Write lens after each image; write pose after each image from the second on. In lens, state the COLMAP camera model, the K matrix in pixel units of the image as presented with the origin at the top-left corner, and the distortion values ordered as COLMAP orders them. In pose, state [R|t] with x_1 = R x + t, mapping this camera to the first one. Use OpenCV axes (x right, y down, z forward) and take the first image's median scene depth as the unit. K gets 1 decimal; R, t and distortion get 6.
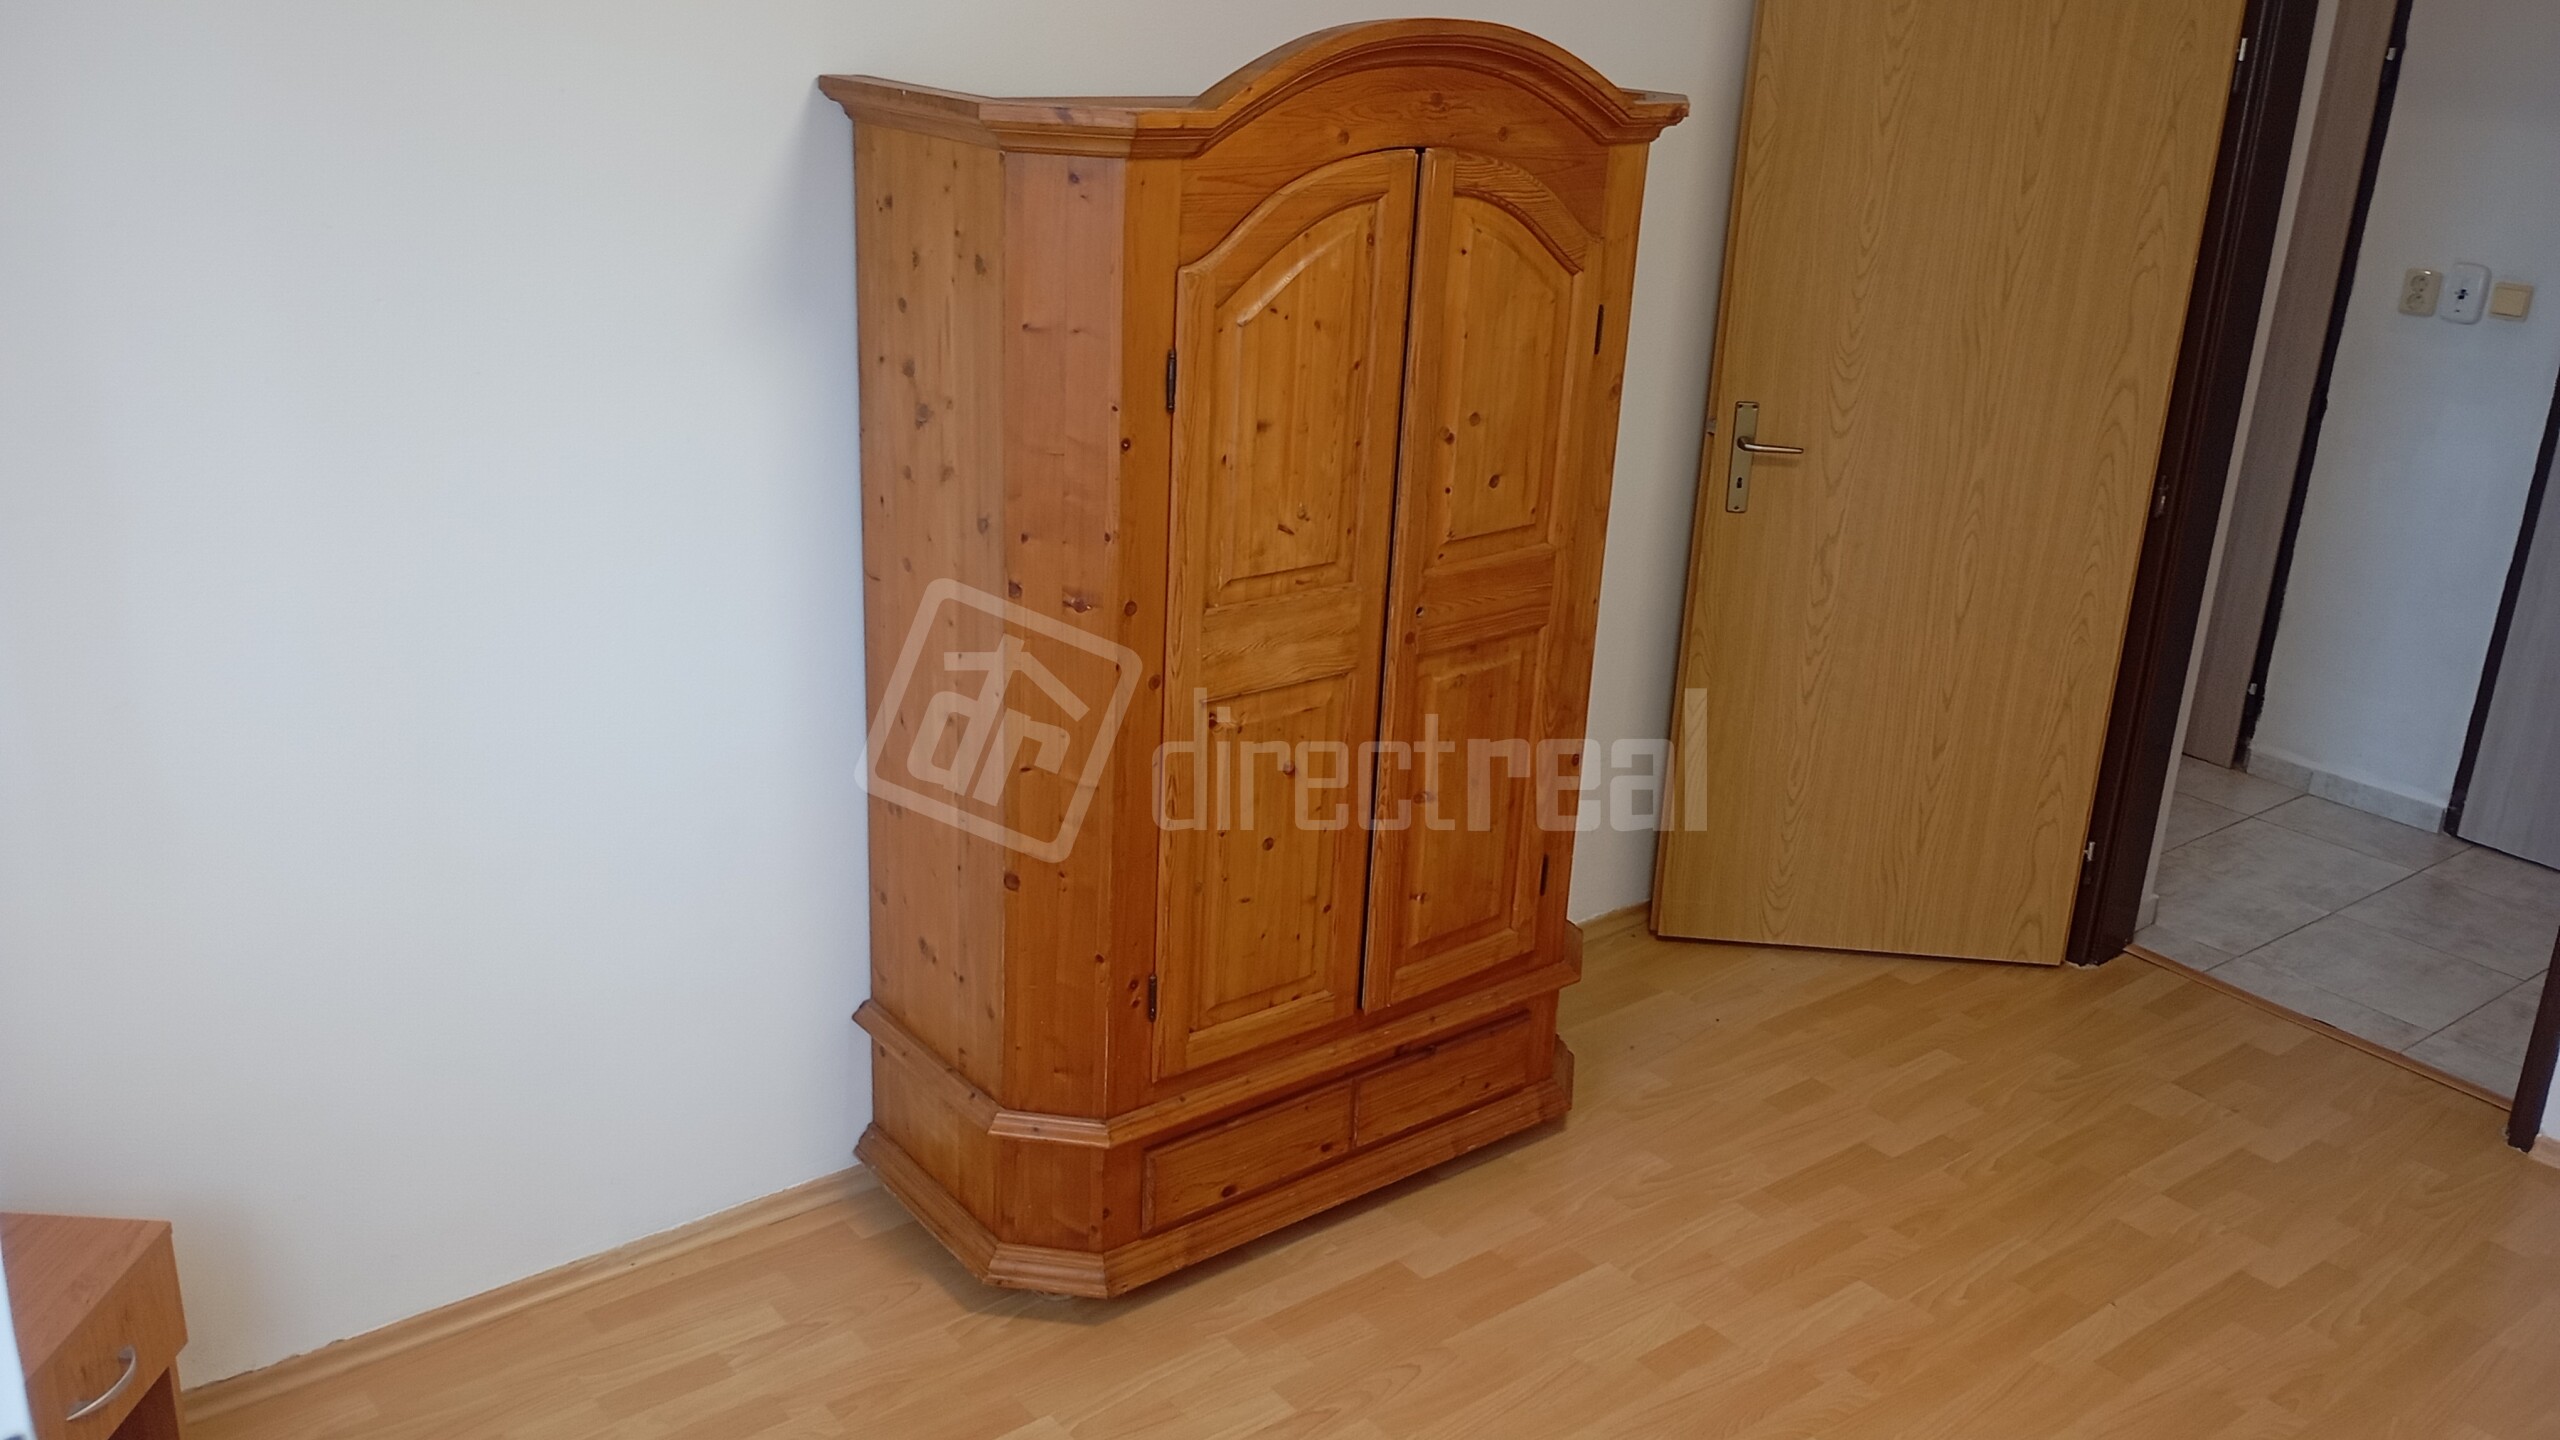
lens RADIAL K [[2132.3, 0, 1272.3], [0, 2132.3, 715.8], [0, 0, 1]] dist [0.071559, -0.100684]
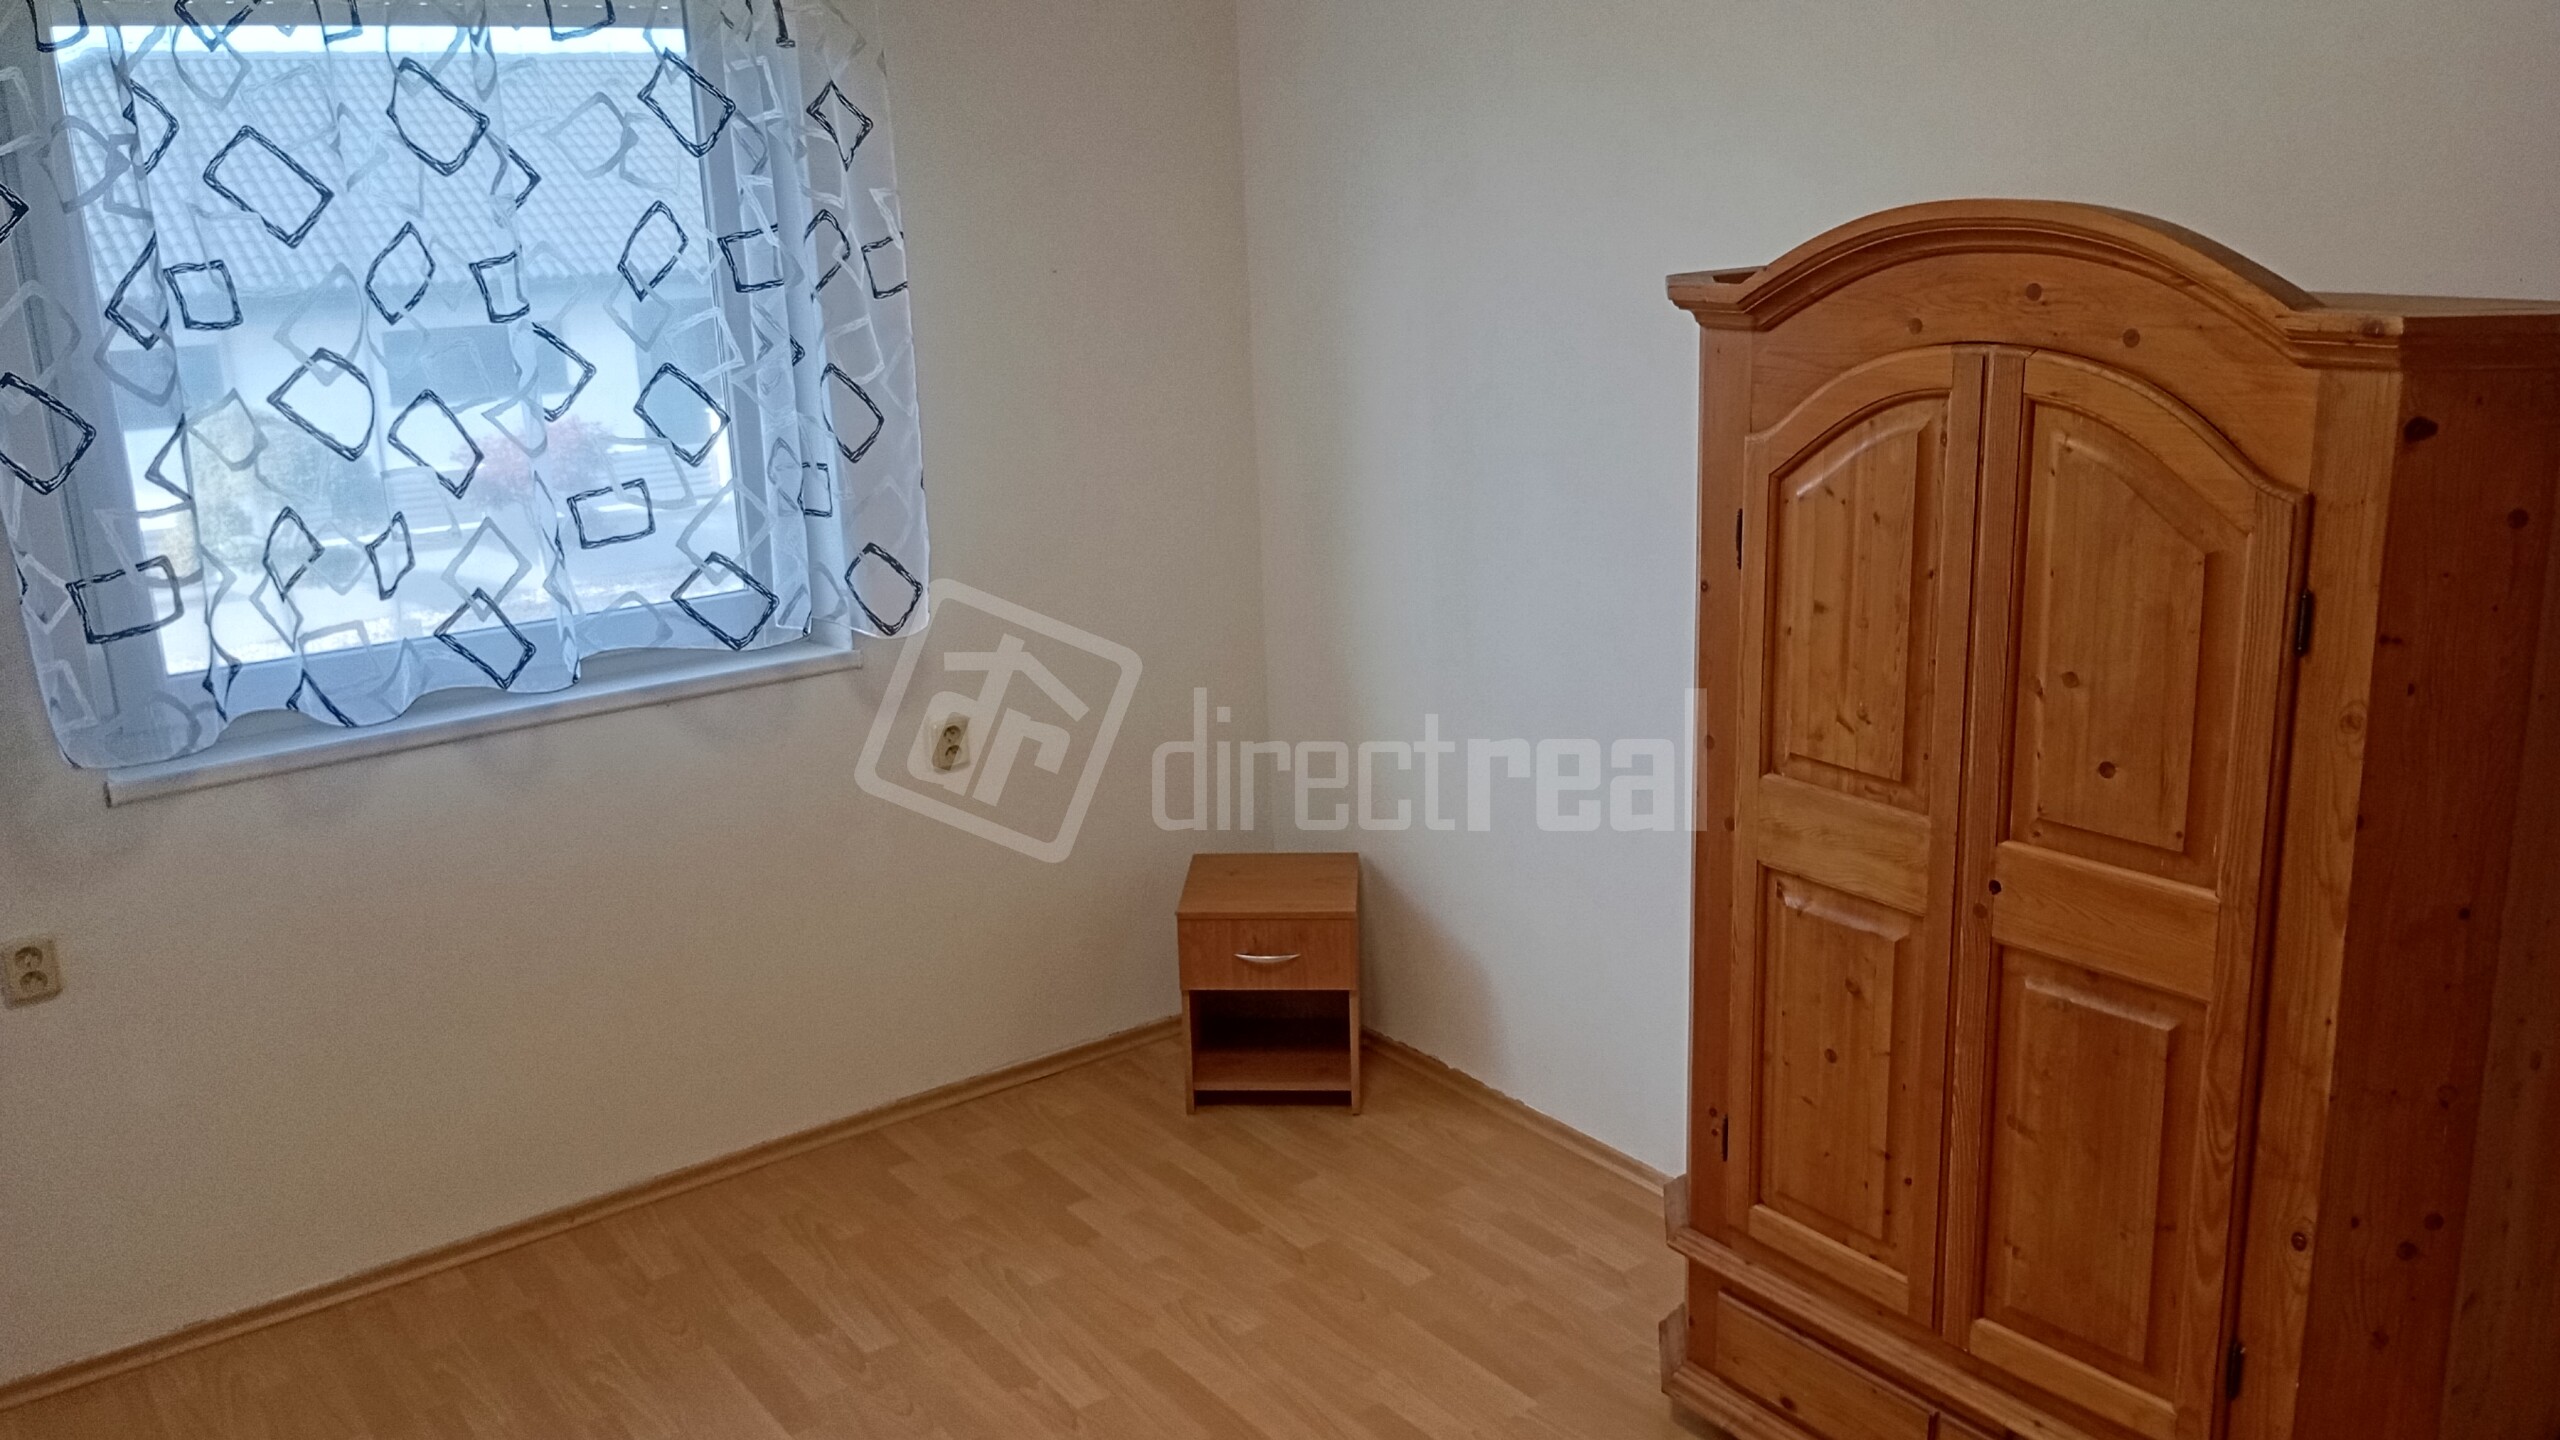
lens RADIAL K [[2132.3, 0, 1272.3], [0, 2132.3, 715.8], [0, 0, 1]] dist [0.071559, -0.100684]
pose [[-0.027404, 0.220814, -0.974931, 0.945367], [-0.317798, 0.922773, 0.217933, -0.217866], [0.947762, 0.315803, 0.044887, 0.712387]]
